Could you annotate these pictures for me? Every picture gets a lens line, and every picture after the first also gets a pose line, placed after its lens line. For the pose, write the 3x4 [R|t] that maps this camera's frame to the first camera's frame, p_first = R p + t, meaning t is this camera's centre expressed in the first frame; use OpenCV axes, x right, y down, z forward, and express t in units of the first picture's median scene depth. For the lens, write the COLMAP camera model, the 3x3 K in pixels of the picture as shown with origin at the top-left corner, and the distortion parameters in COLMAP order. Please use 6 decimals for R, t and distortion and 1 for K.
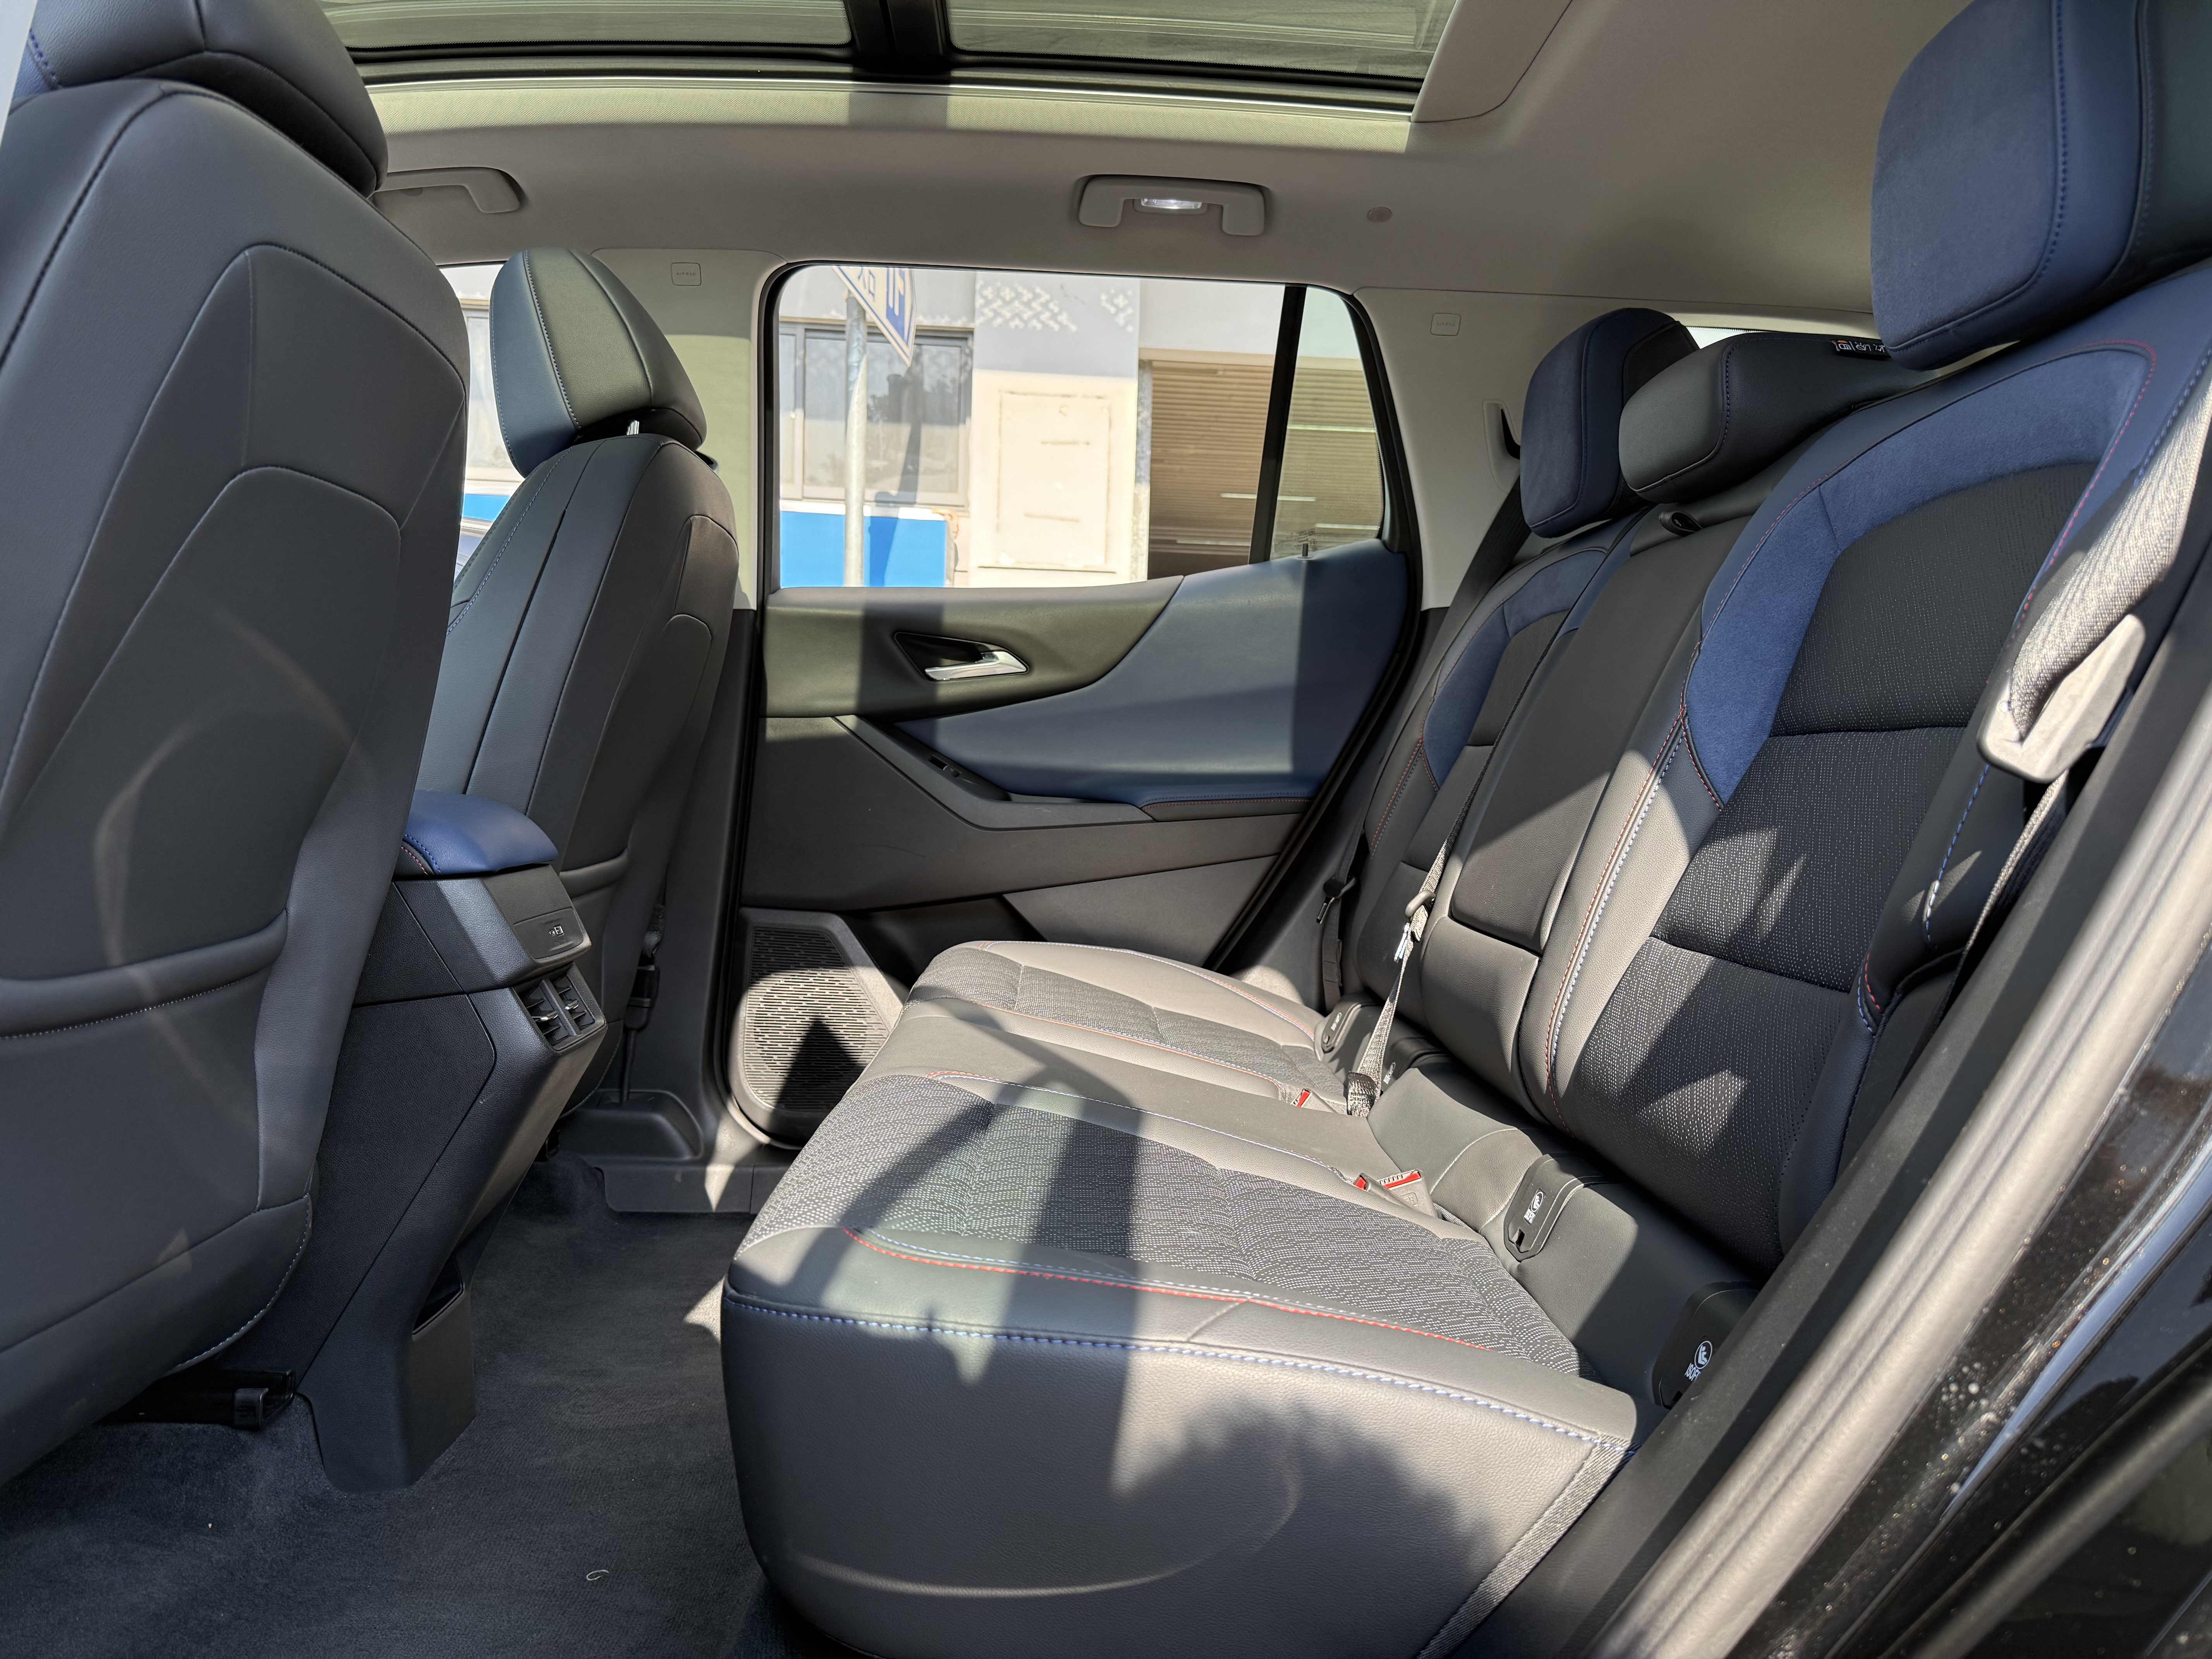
lens RADIAL K [[1526.2, 0, 1107.1], [0, 1526.2, 835.6], [0, 0, 1]] dist [0.075084, -0.119111]
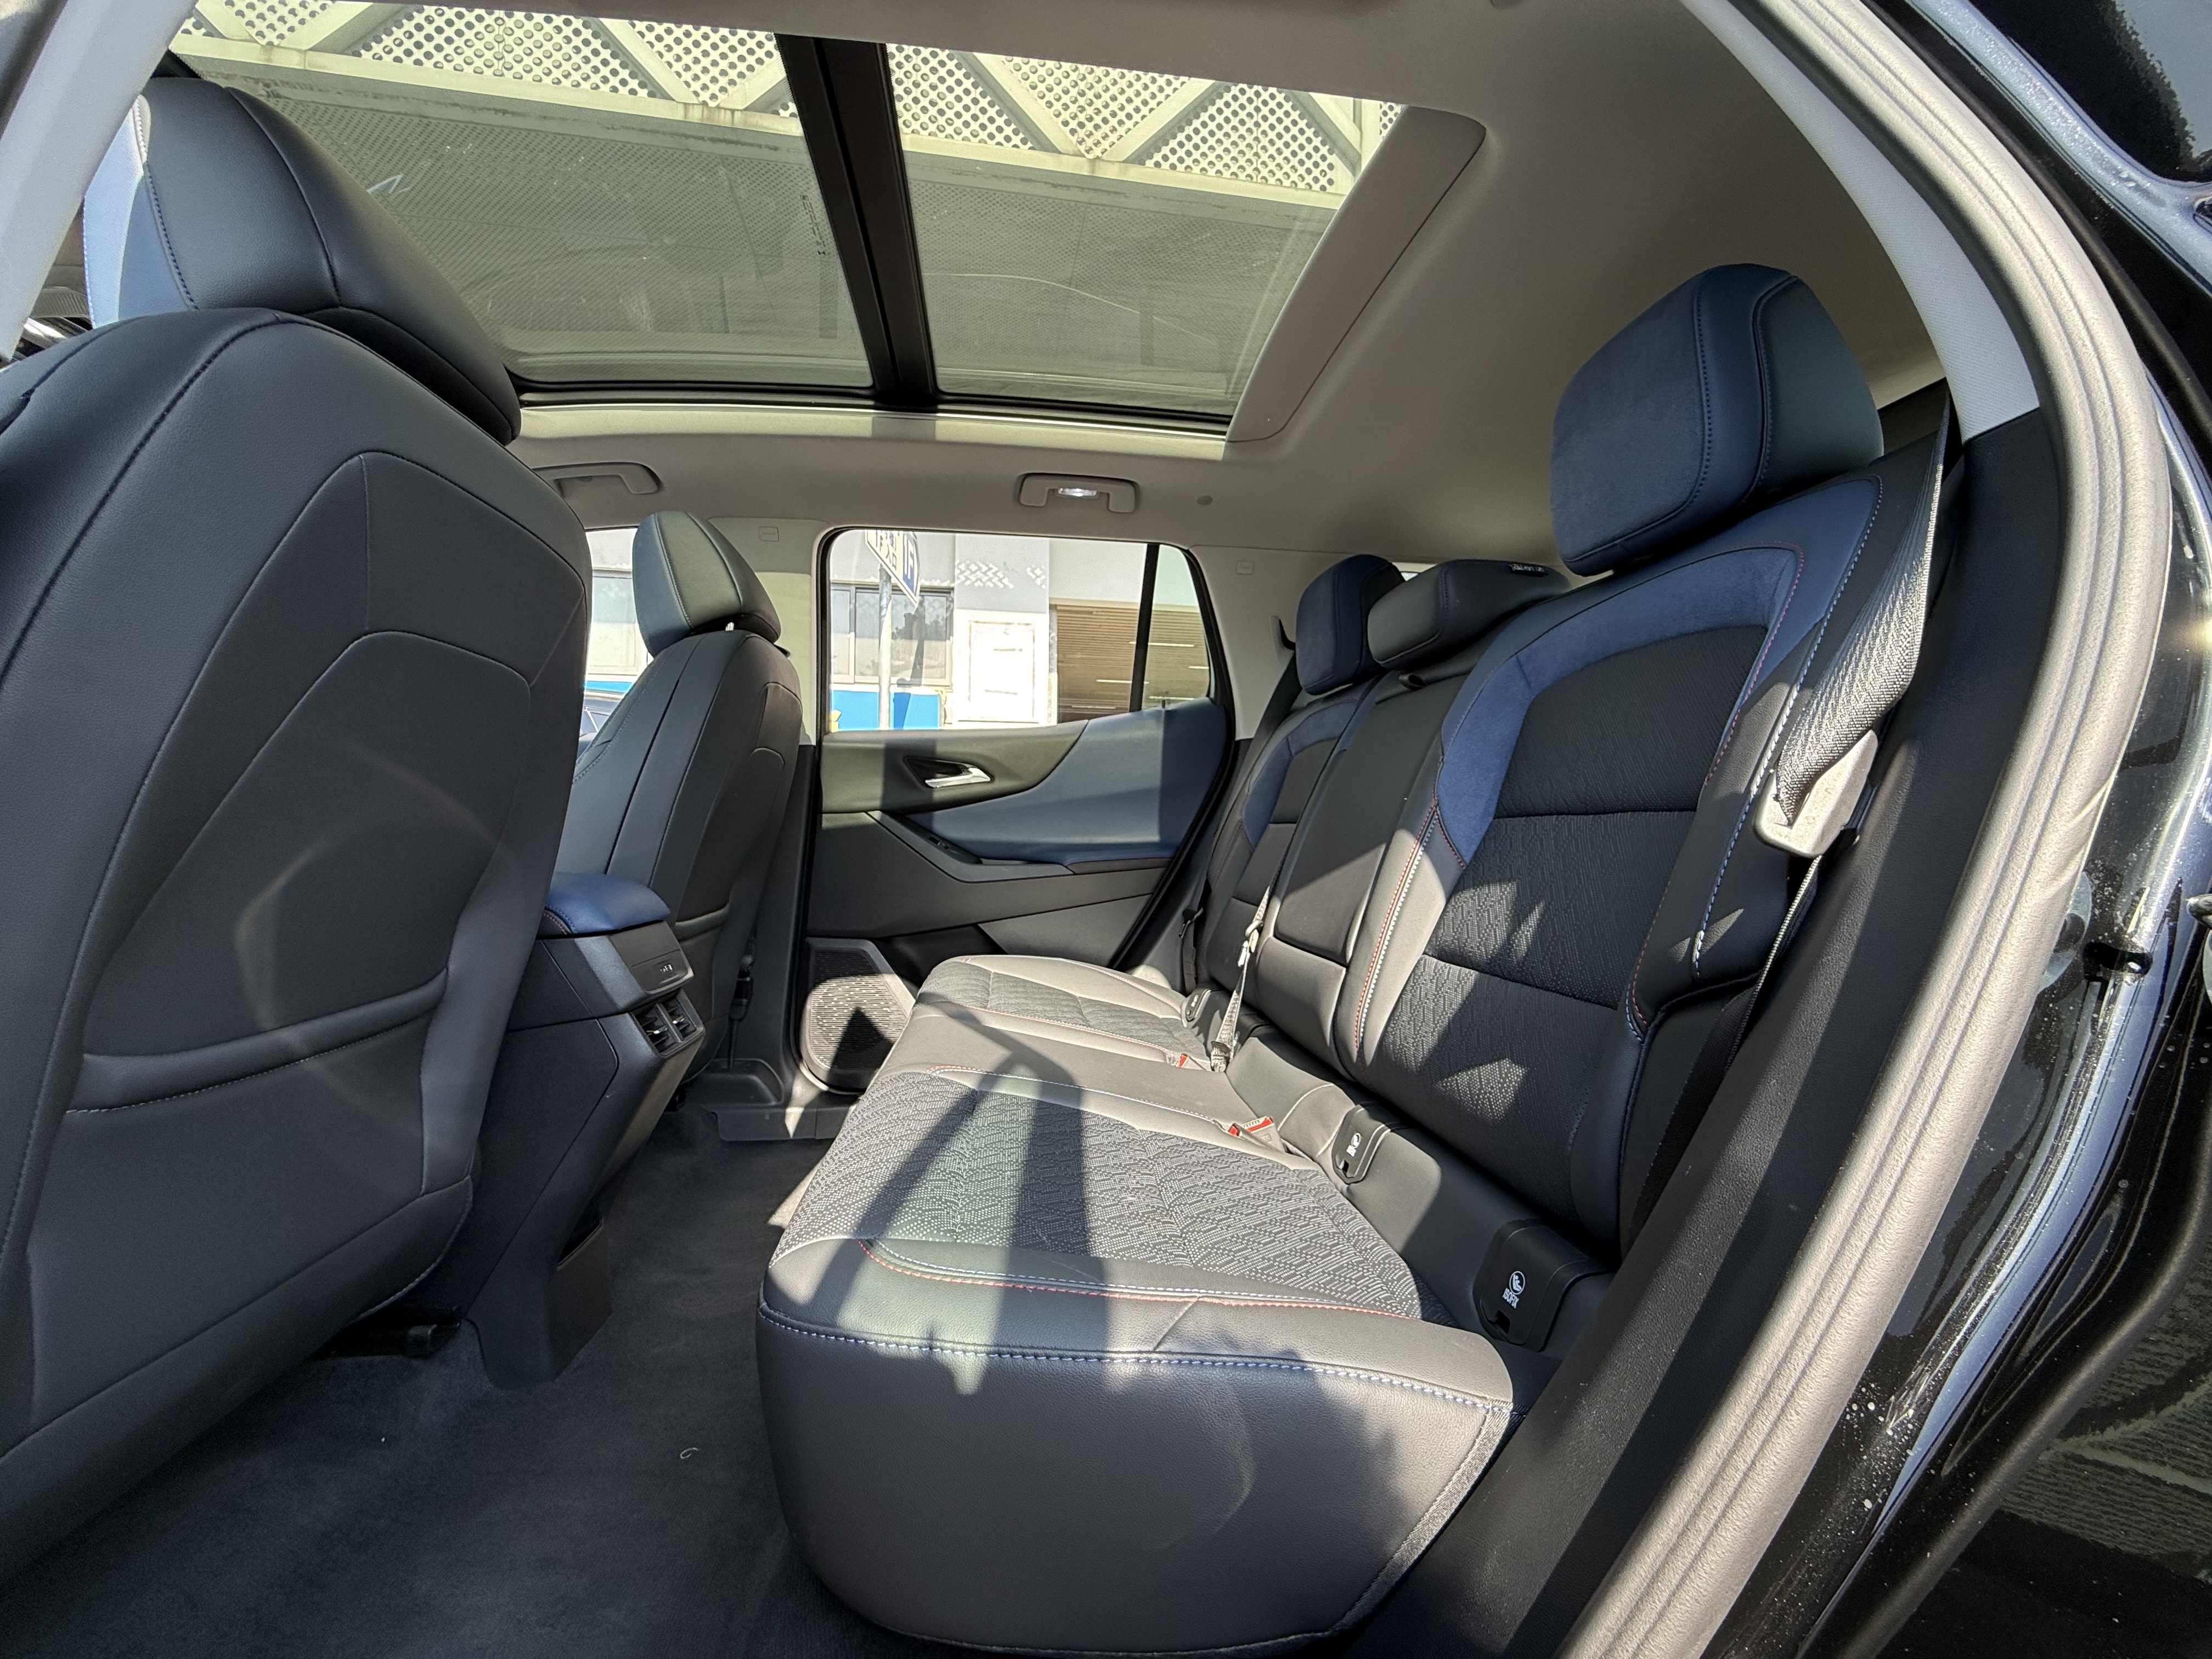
lens RADIAL K [[870.1, 0, 1105.7], [0, 870.1, 829.0], [0, 0, 1]] dist [-0.006664, 0.000765]
pose [[0.996423, -0.020275, 0.082032, -0.012147], [0.024390, 0.998477, -0.049476, -0.014439], [-0.080904, 0.051300, 0.995401, 0.129147]]
